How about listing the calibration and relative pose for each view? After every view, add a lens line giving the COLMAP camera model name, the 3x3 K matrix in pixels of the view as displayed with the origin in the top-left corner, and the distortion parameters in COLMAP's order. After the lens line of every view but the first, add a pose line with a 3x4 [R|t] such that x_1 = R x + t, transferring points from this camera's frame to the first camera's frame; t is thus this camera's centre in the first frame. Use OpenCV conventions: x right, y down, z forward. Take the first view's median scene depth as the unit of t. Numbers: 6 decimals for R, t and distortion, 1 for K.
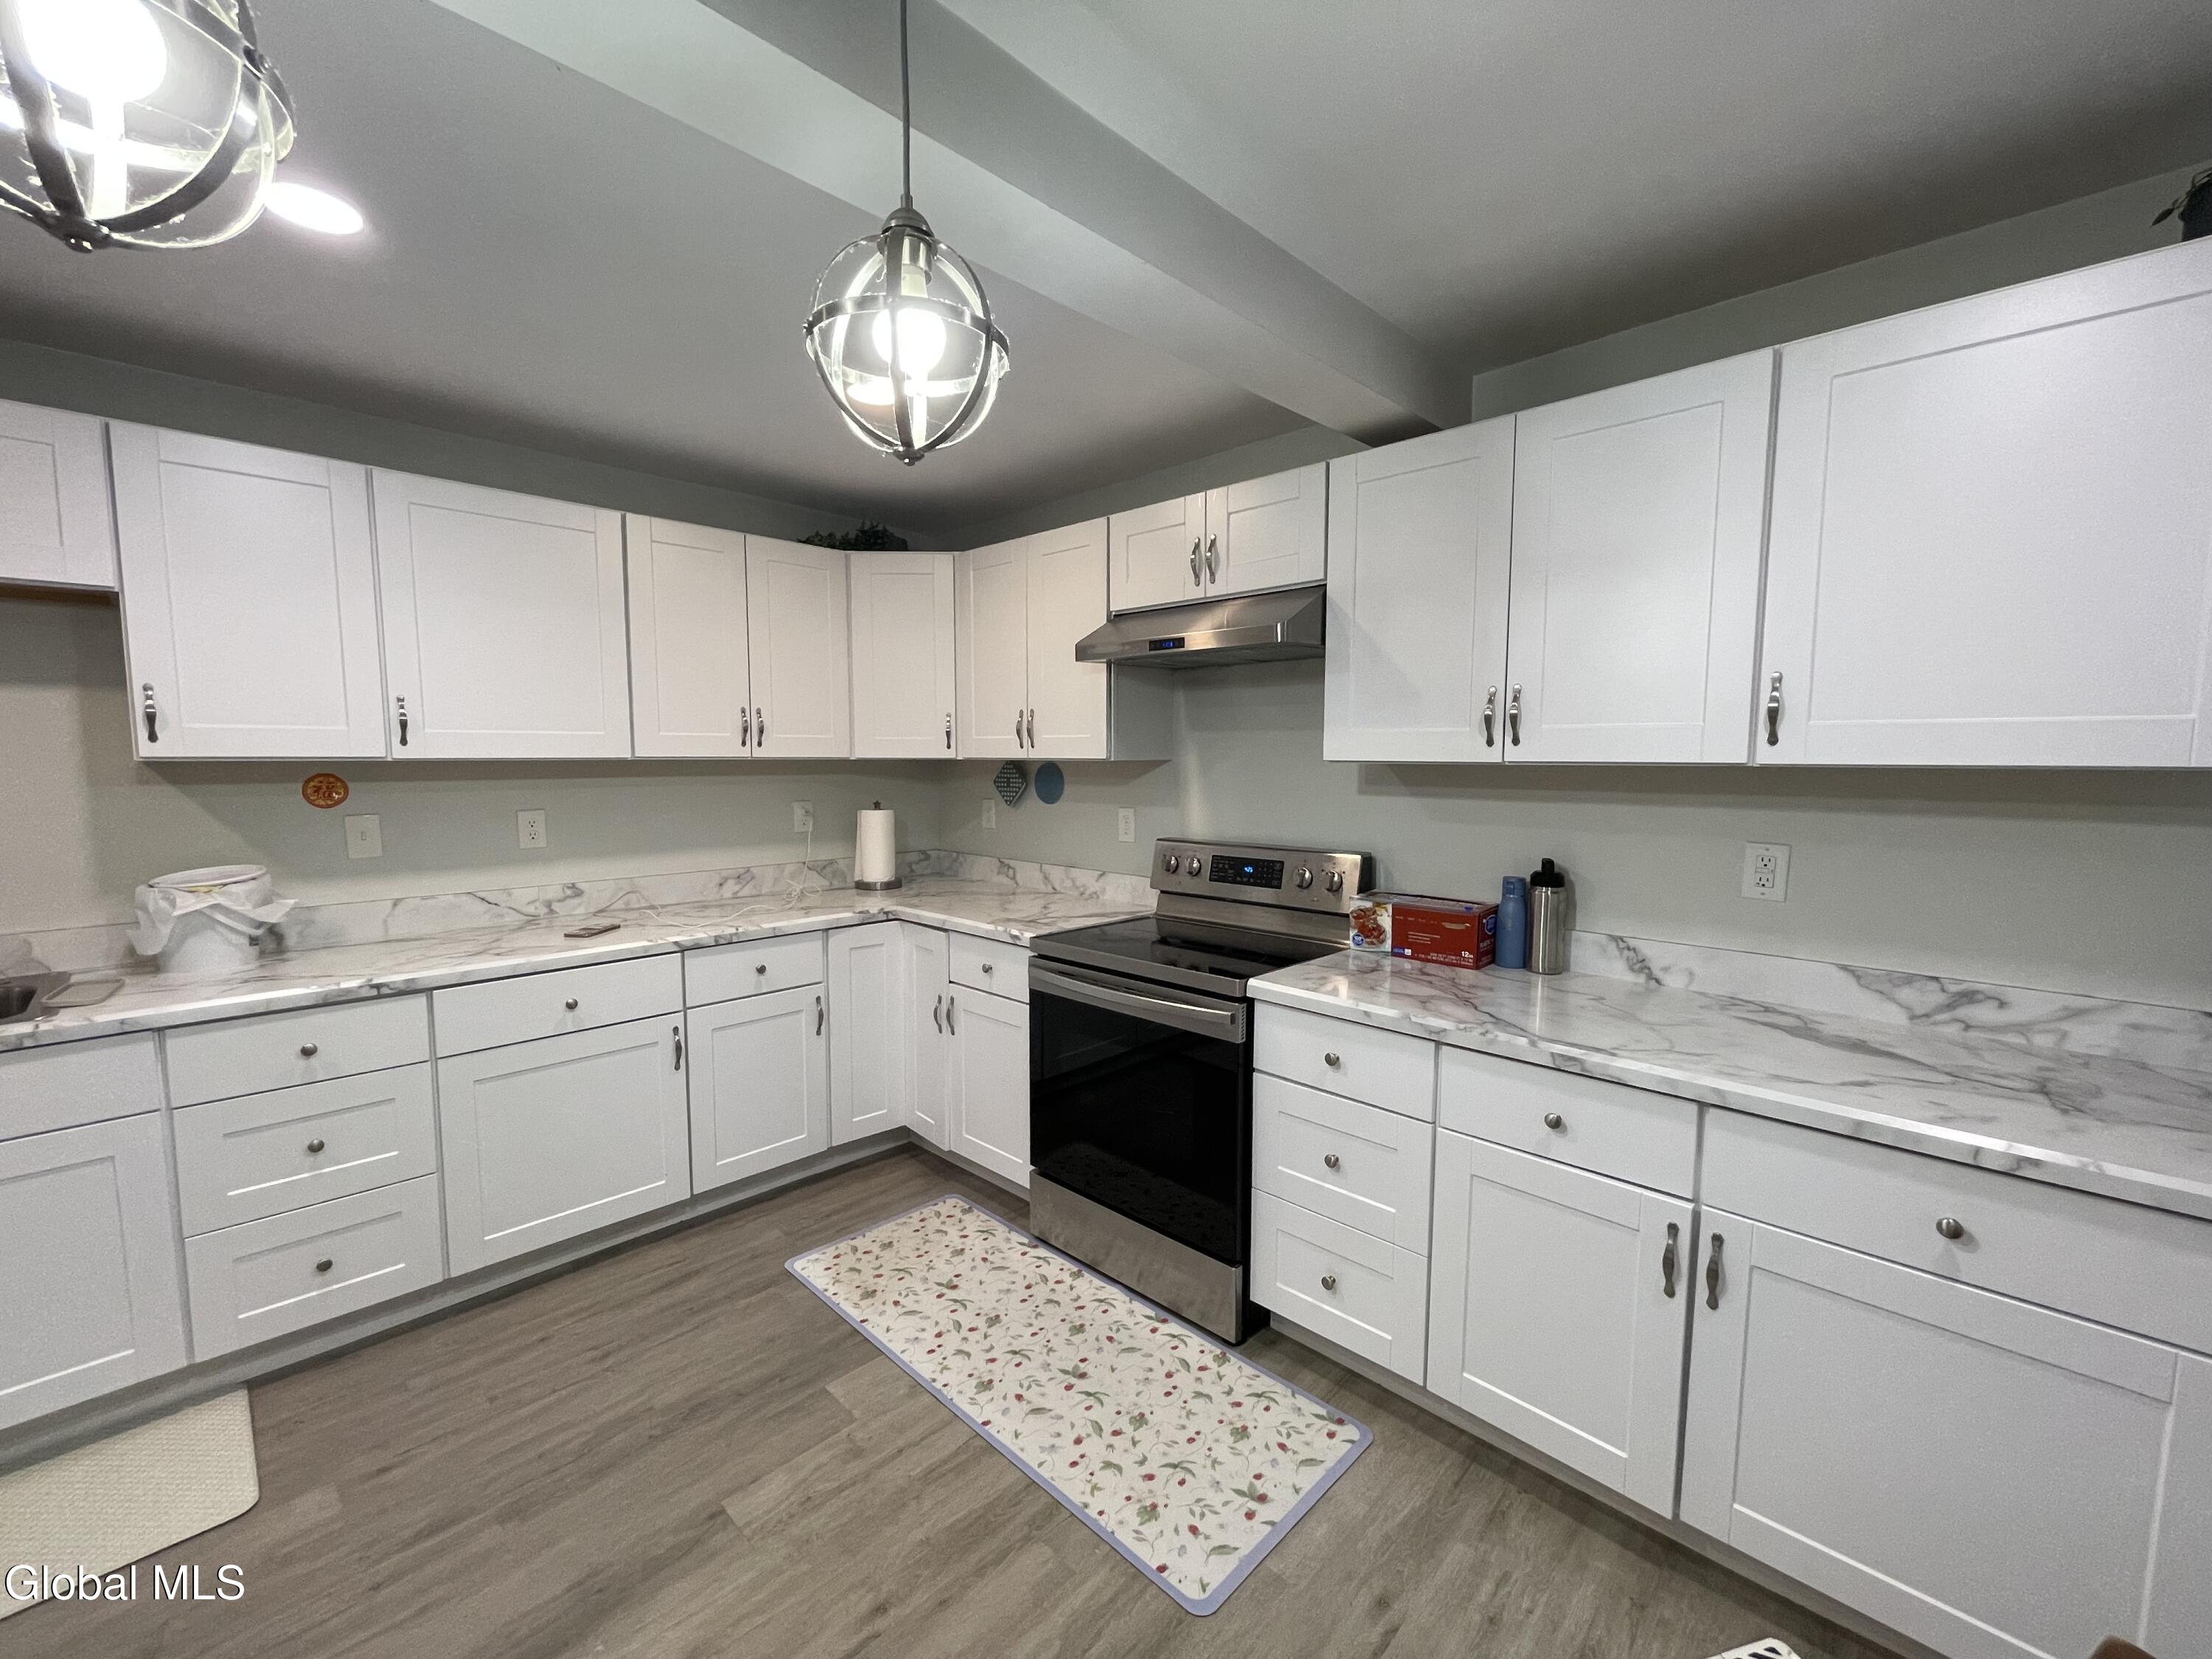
lens RADIAL K [[902.0, 0, 1104.2], [0, 902.0, 833.5], [0, 0, 1]] dist [-0.001441, -0.000151]
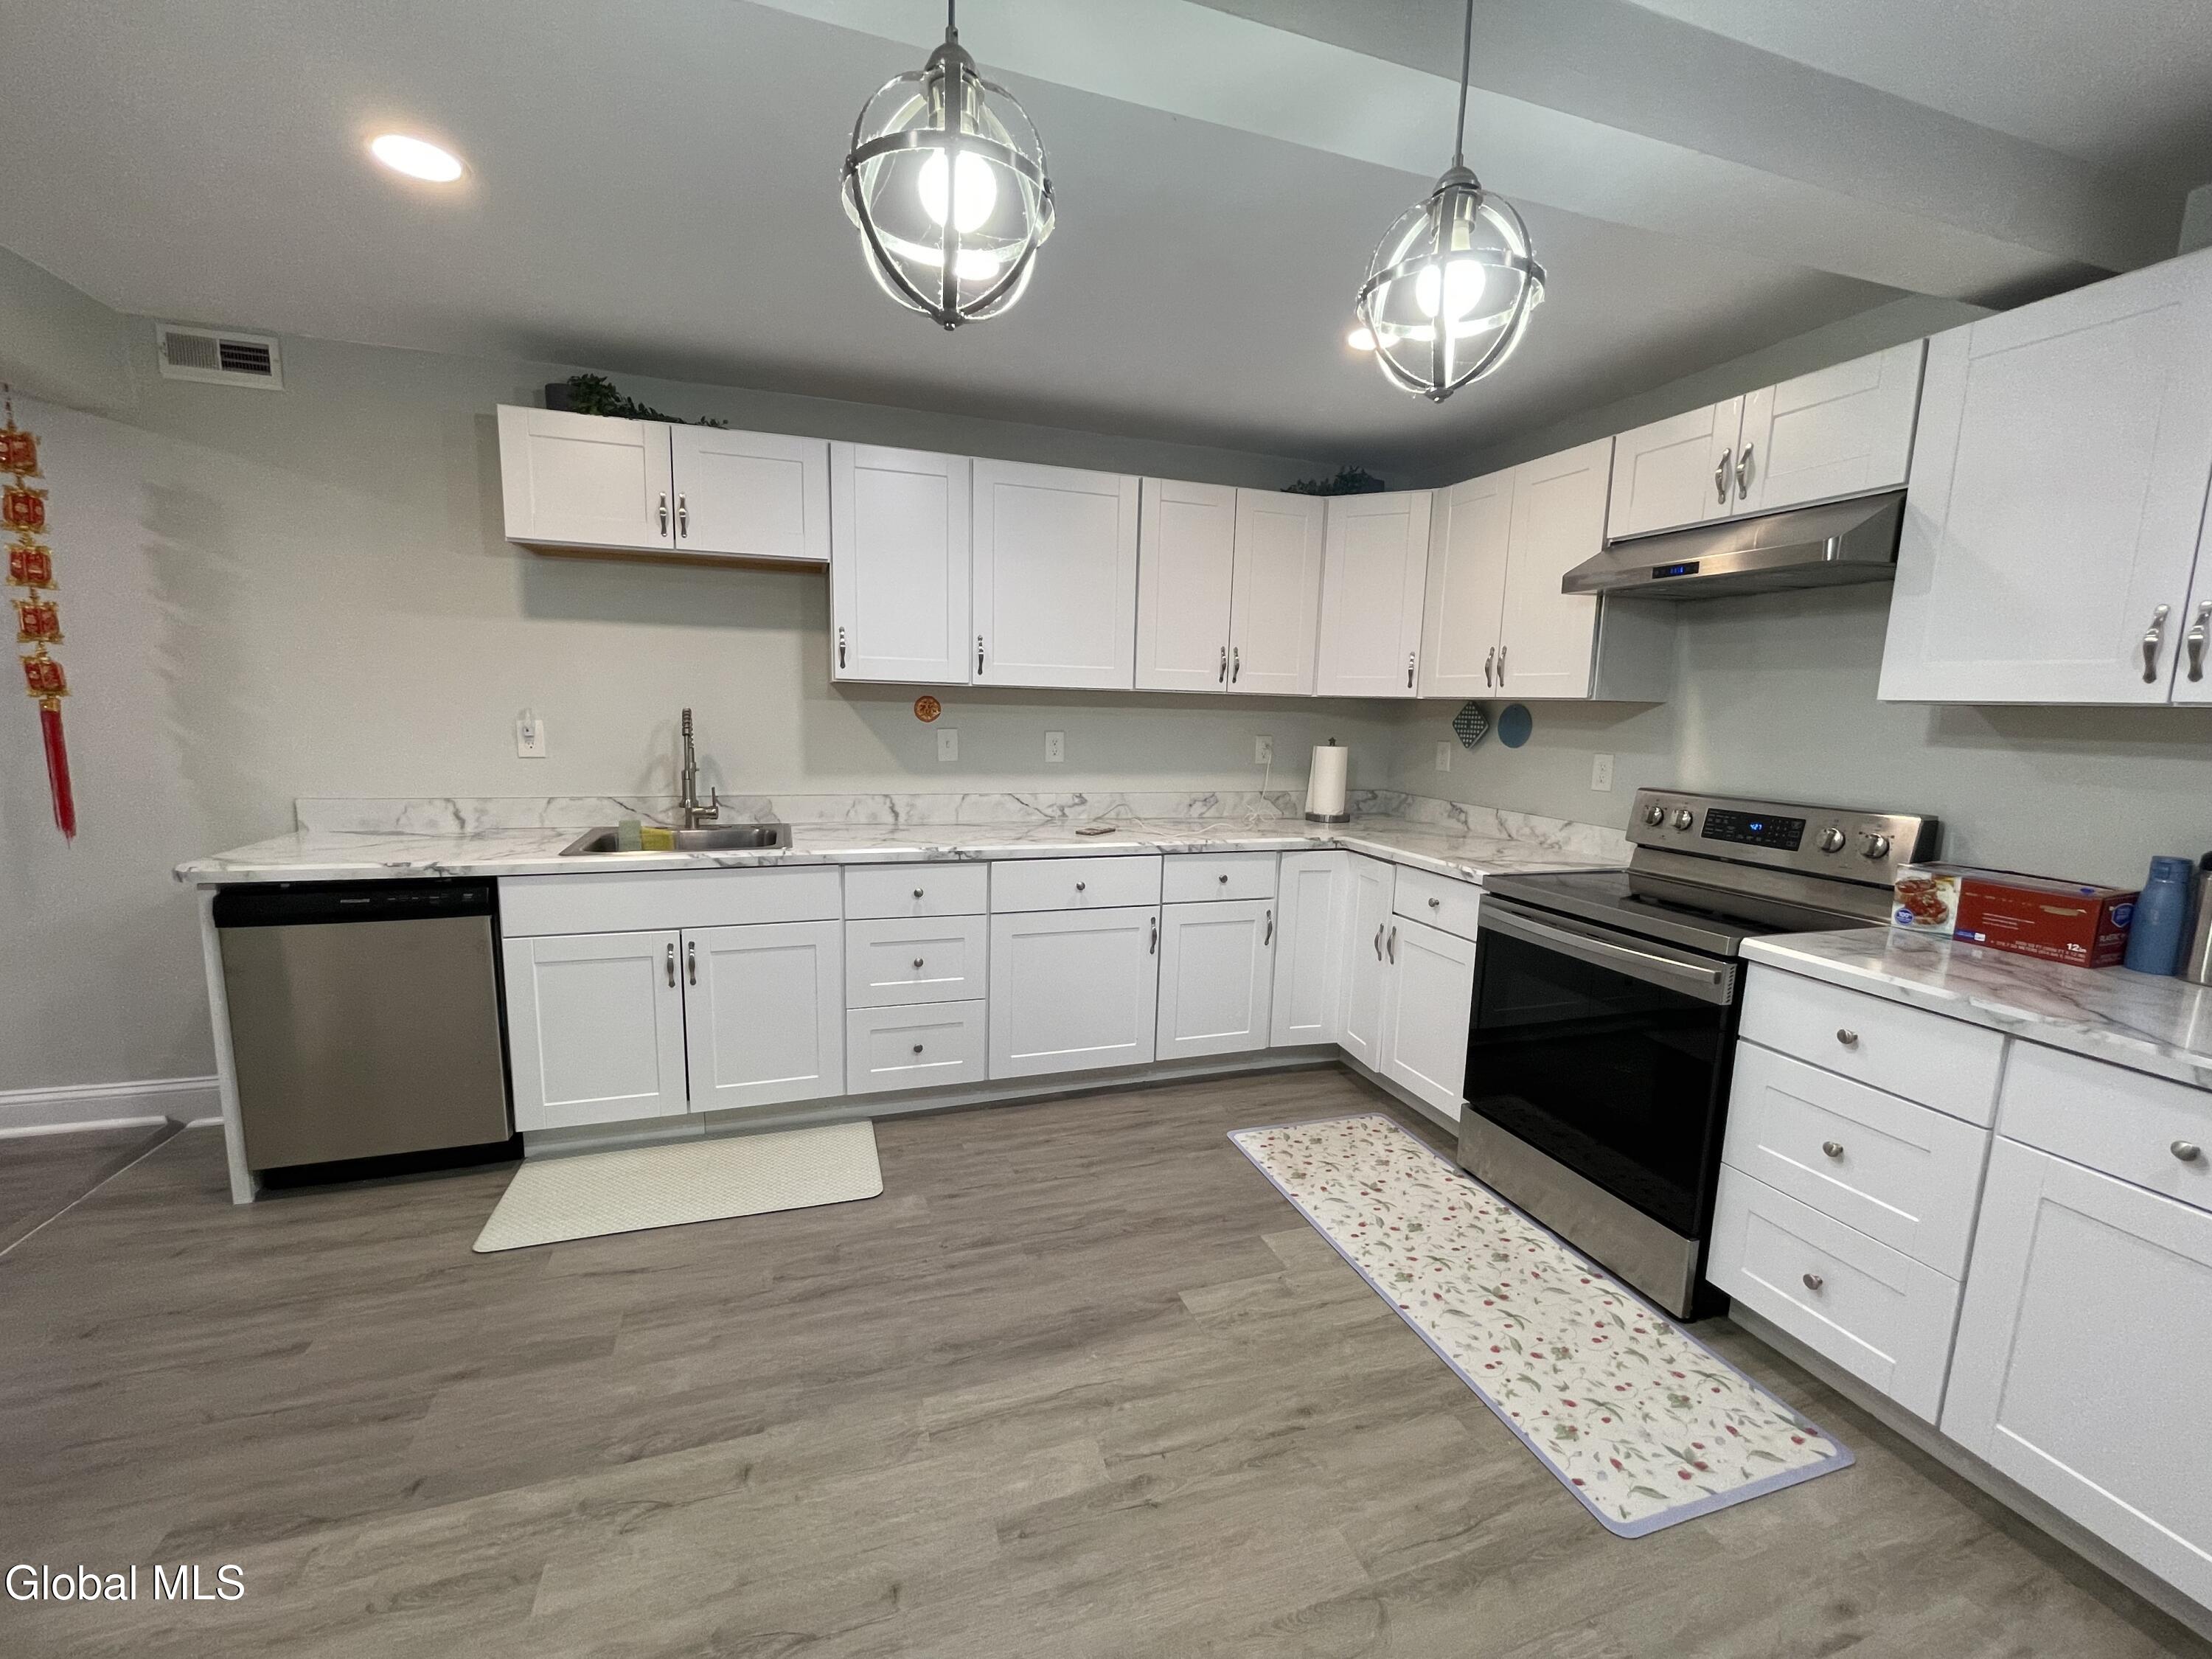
lens RADIAL K [[902.0, 0, 1104.2], [0, 902.0, 833.5], [0, 0, 1]] dist [-0.001441, -0.000151]
pose [[0.889968, 0.087155, -0.447618, -0.014380], [-0.064454, 0.995753, 0.065732, 0.034516], [0.451446, -0.029649, 0.891806, -0.089480]]
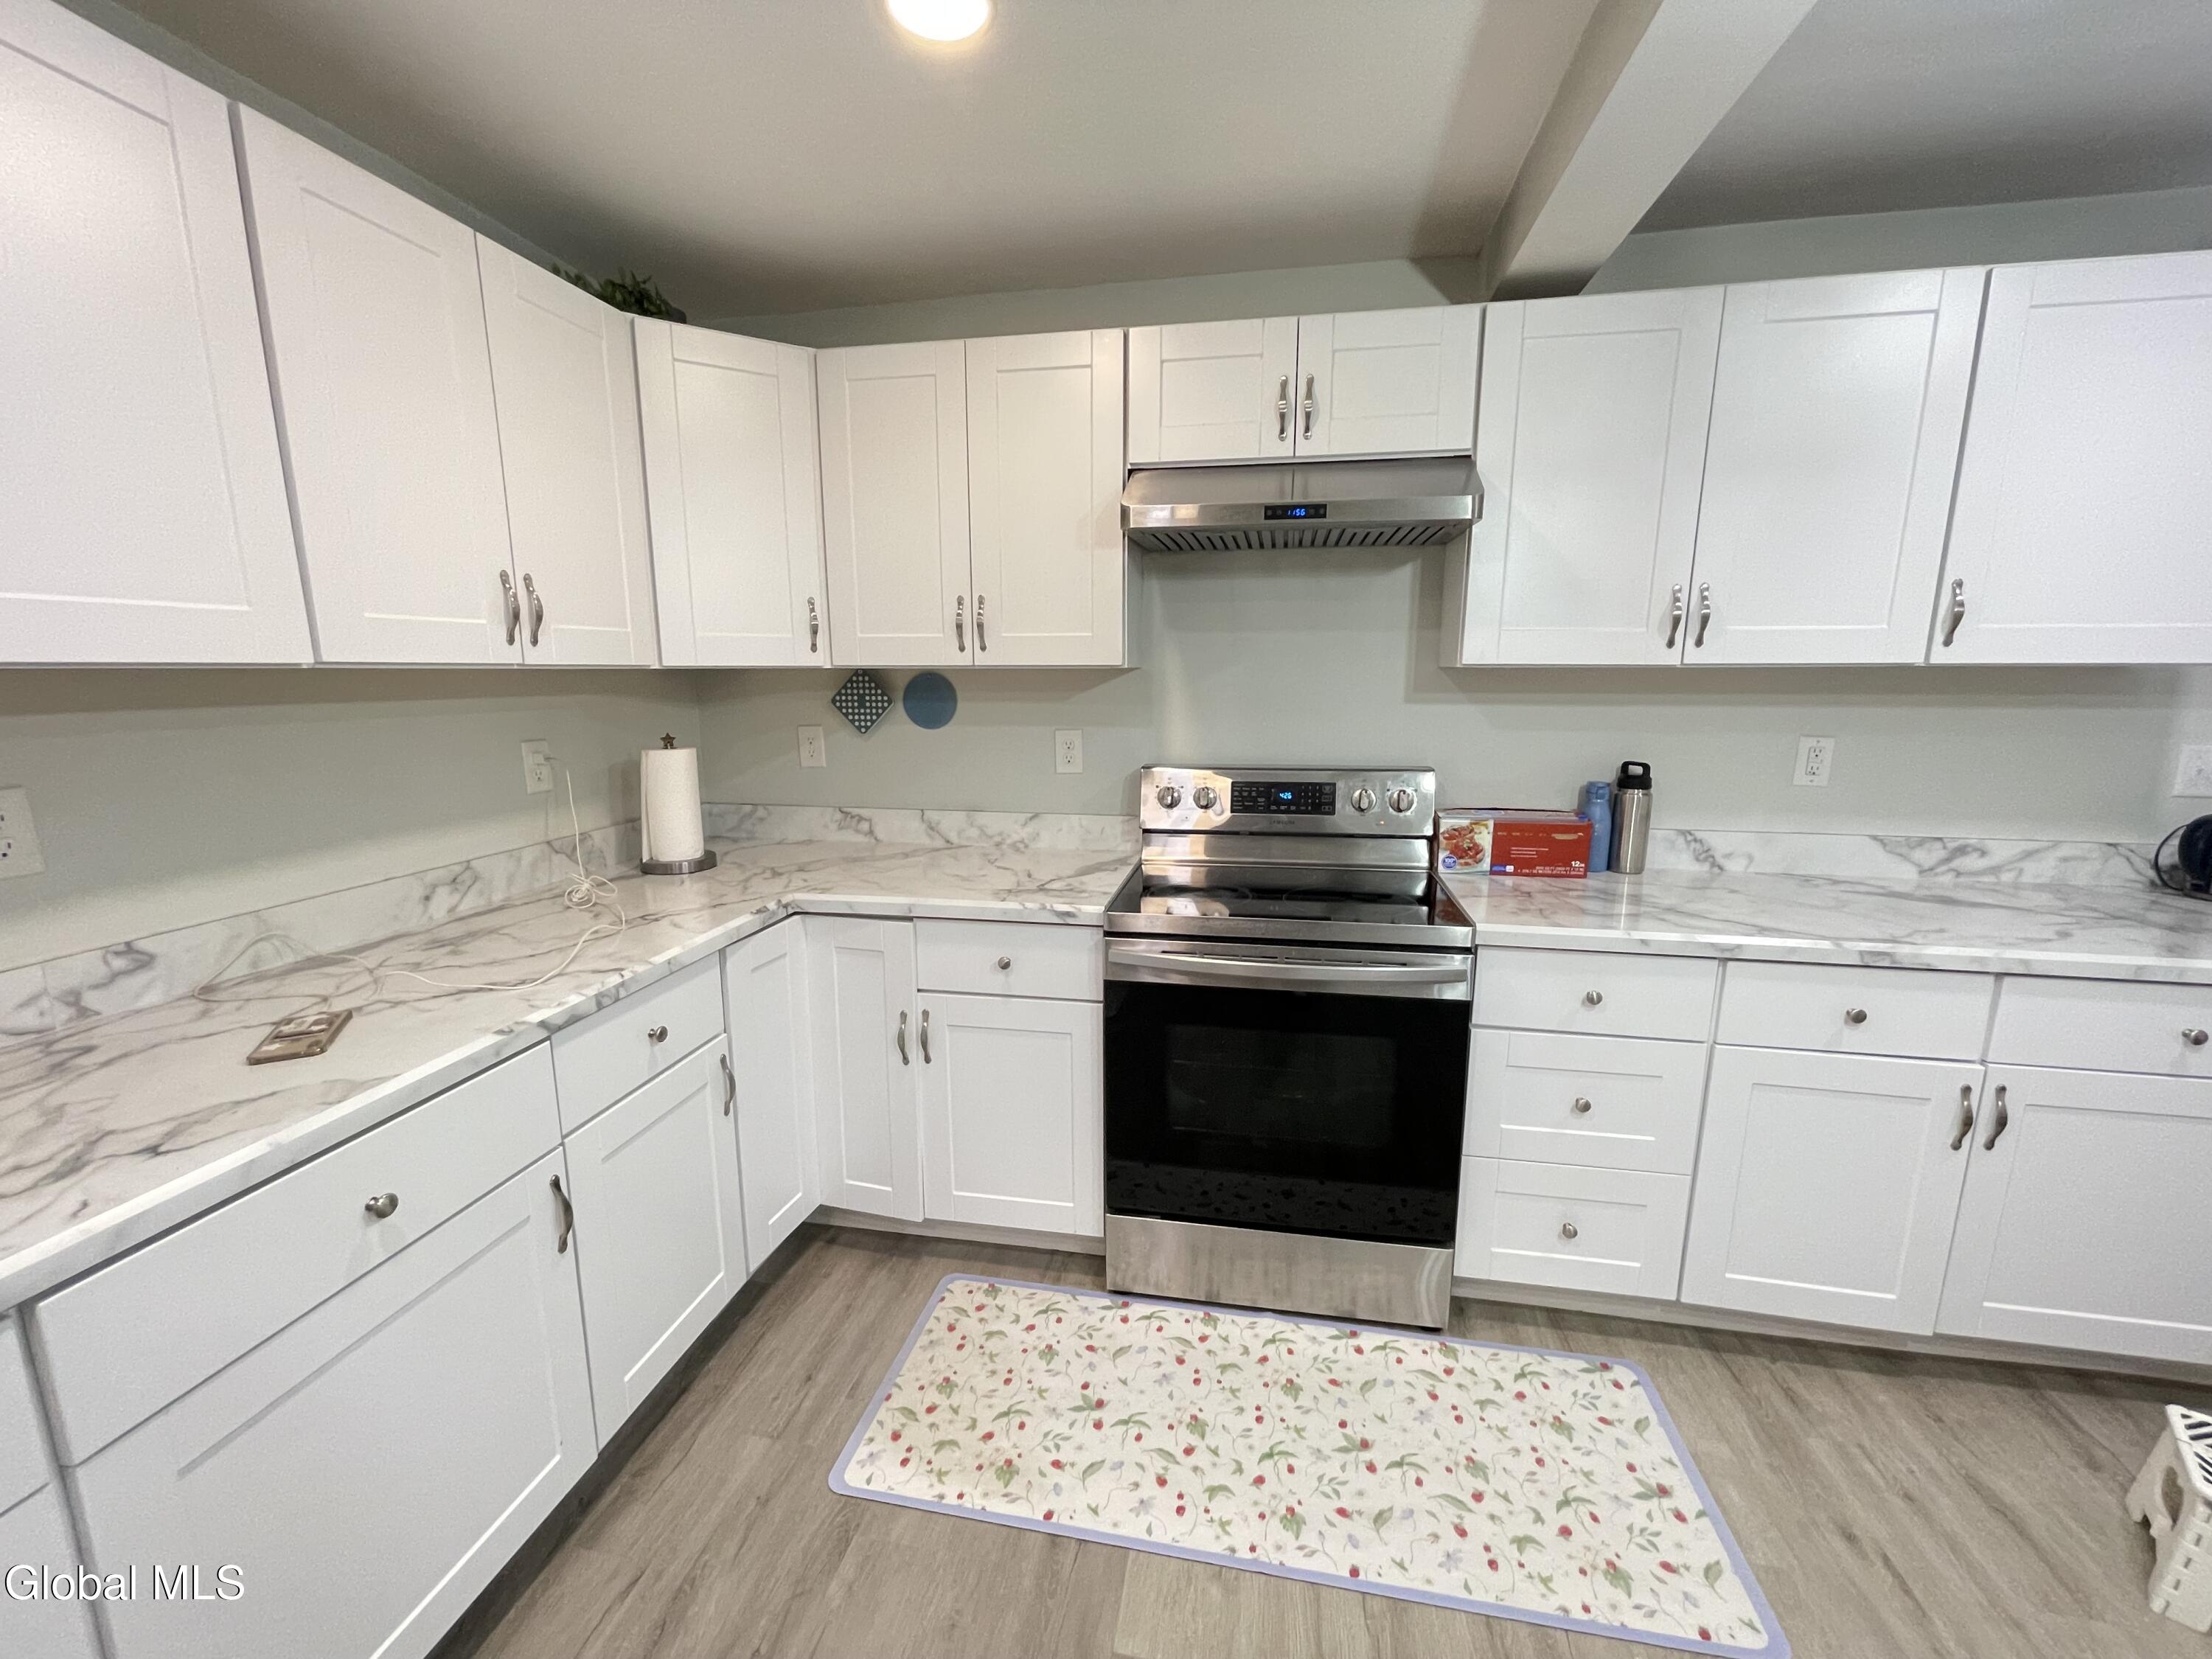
lens RADIAL K [[902.8, 0, 1098.7], [0, 902.8, 835.3], [0, 0, 1]] dist [-0.009085, 0.006709]
pose [[0.834810, -0.102972, 0.540823, -0.529892], [0.051799, 0.992686, 0.109049, -0.029174], [-0.548096, -0.063021, 0.834038, 0.443611]]
